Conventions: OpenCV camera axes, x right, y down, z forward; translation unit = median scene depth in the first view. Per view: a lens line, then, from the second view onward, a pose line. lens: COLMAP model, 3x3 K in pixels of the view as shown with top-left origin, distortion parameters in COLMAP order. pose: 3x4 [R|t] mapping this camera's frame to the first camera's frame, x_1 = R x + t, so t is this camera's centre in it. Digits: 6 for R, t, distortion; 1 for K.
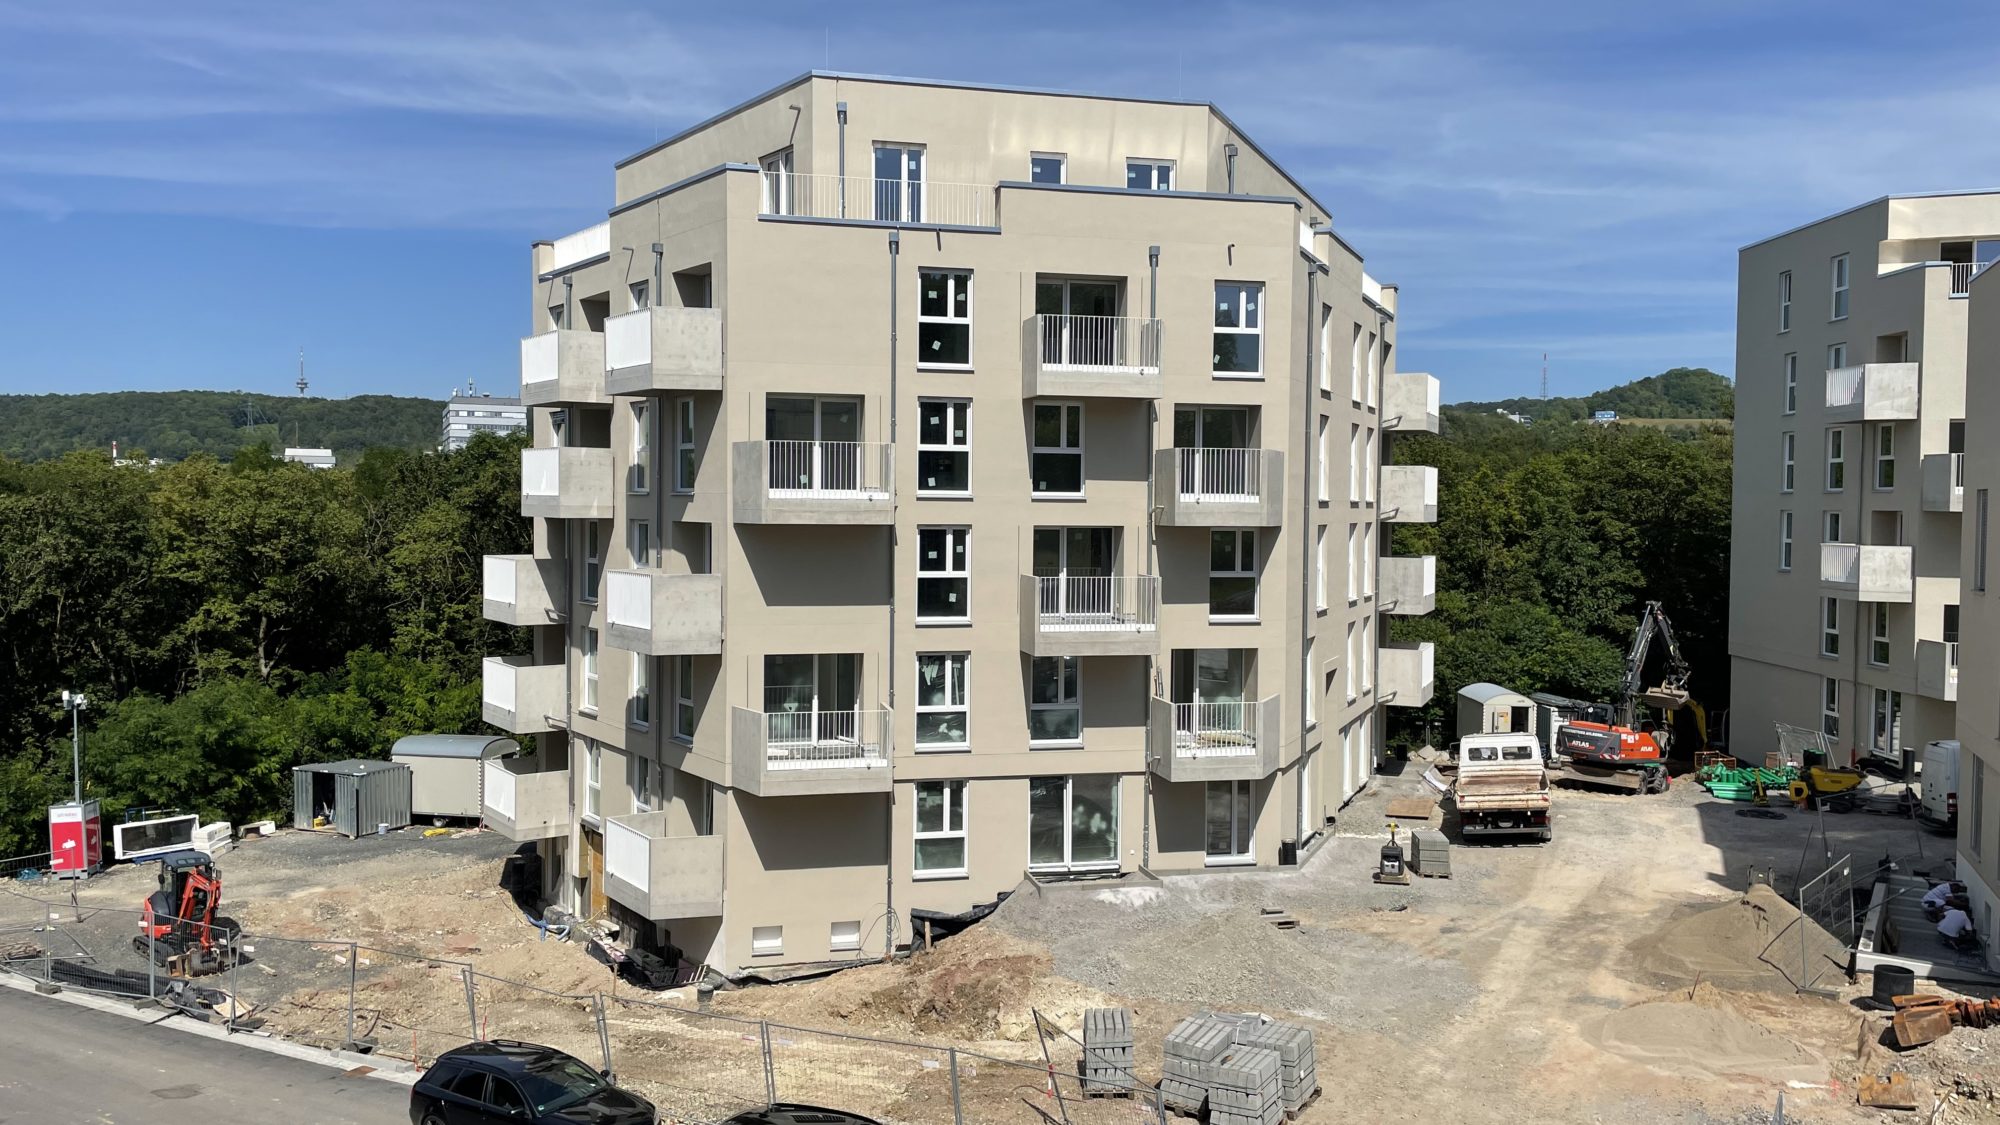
lens RADIAL K [[1491.4, 0, 1000.0], [0, 1491.4, 562.5], [0, 0, 1]] dist [0.121569, -0.136233]
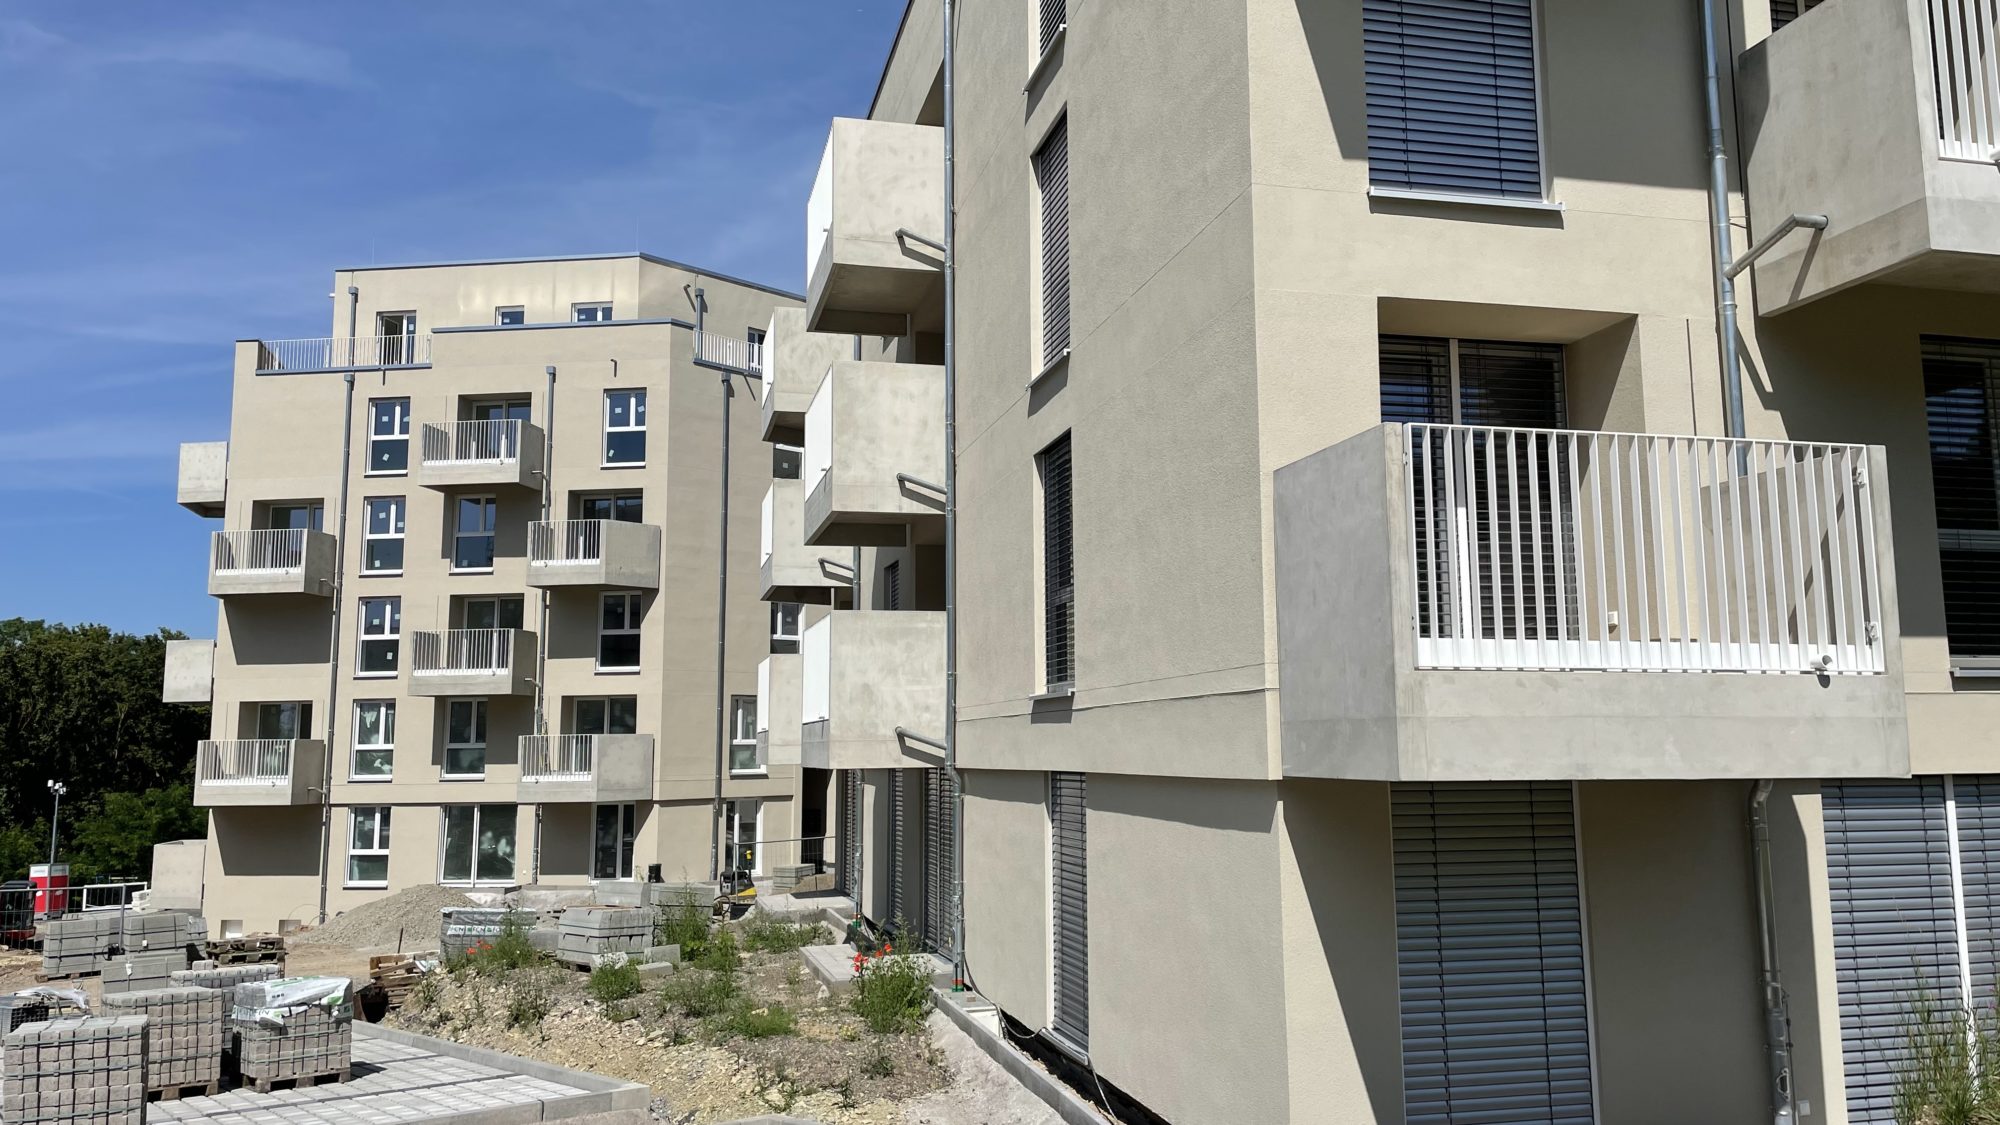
lens RADIAL K [[1529.8, 0, 990.5], [0, 1529.8, 539.0], [0, 0, 1]] dist [0.101162, -0.147056]
pose [[0.932288, -0.066033, -0.355640, 0.889278], [0.003001, 0.984574, -0.174944, 0.153245], [0.361706, 0.162031, 0.918104, -0.011874]]
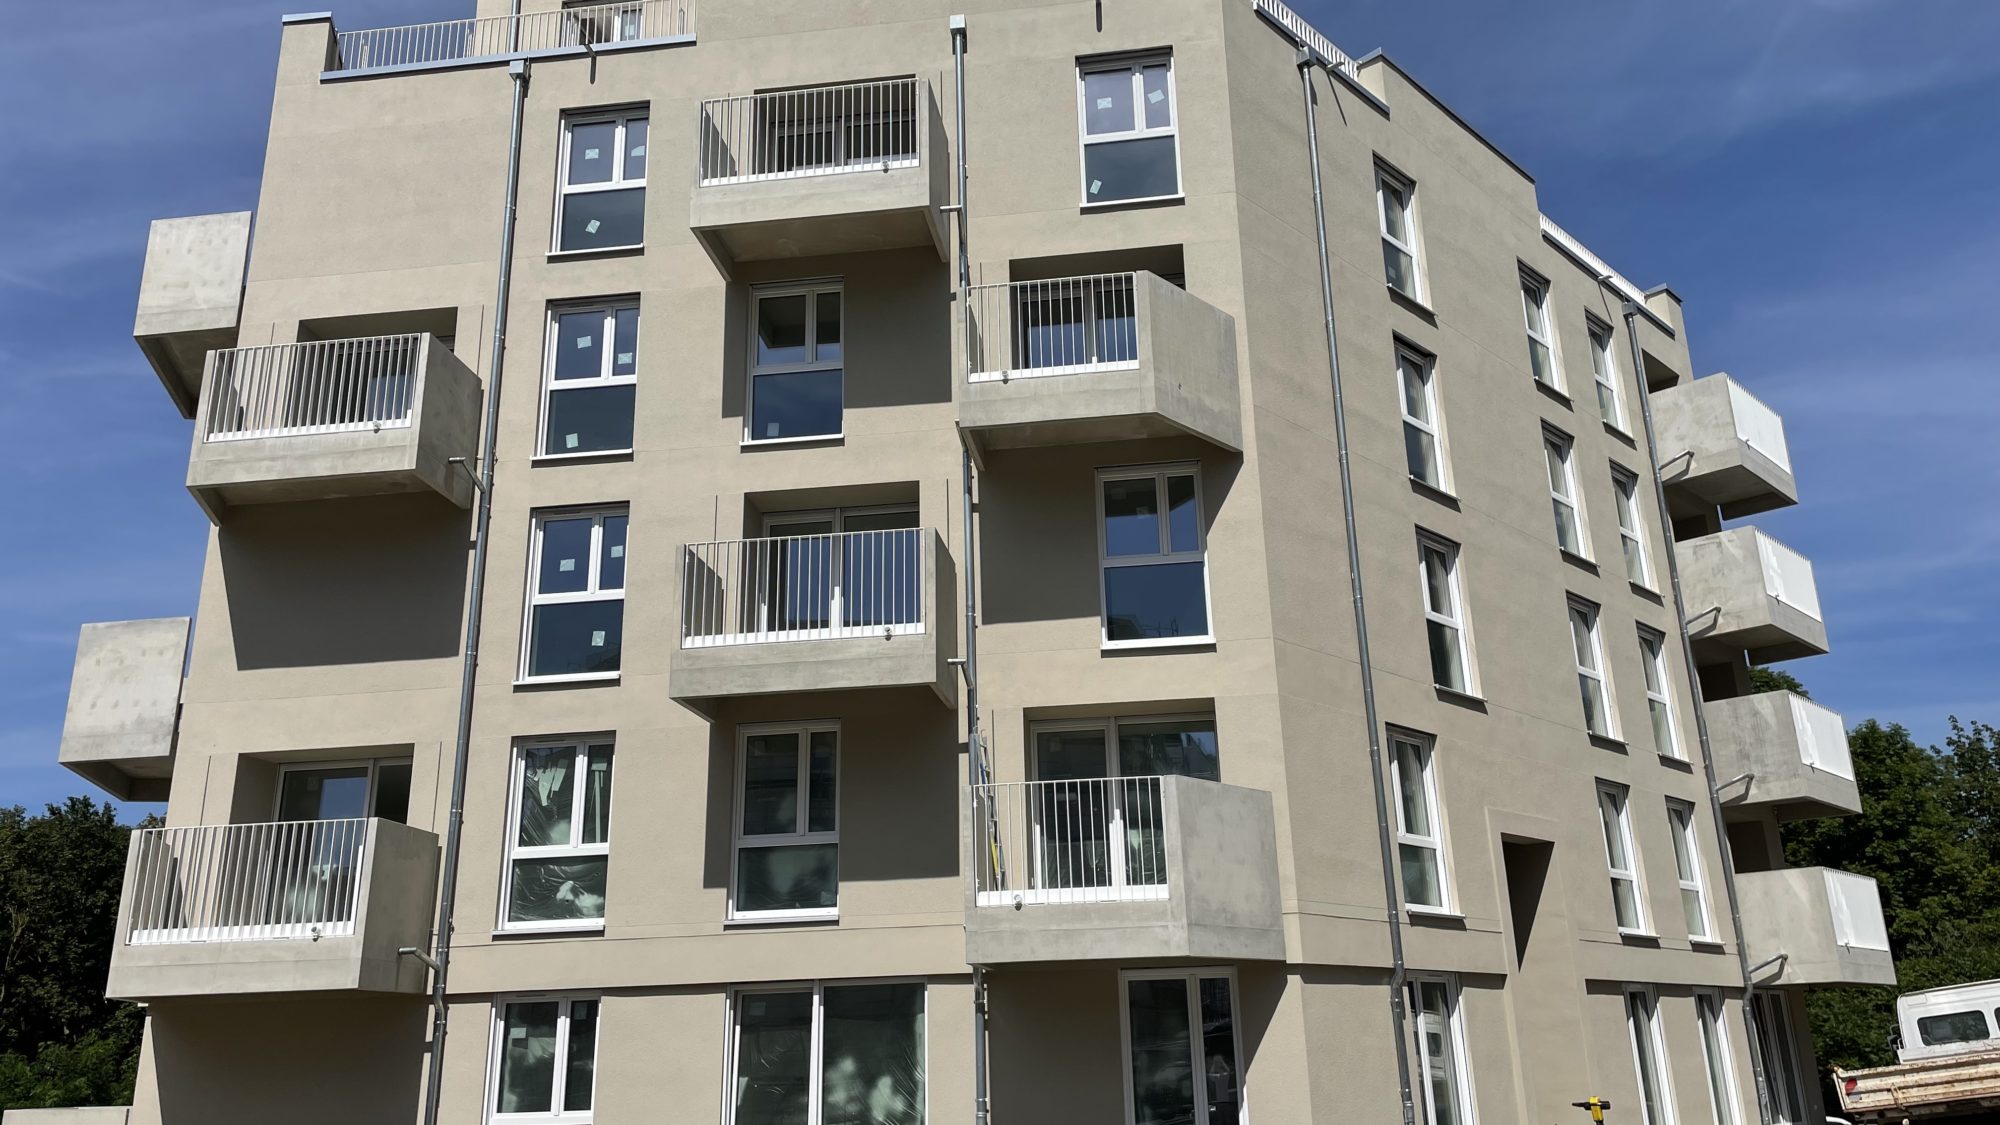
lens RADIAL K [[1529.8, 0, 990.5], [0, 1529.8, 539.0], [0, 0, 1]] dist [0.101162, -0.147056]
pose [[0.934849, -0.144354, -0.324376, 0.280523], [0.019570, 0.933177, -0.358883, 0.189209], [0.354507, 0.329154, 0.875204, 0.555250]]
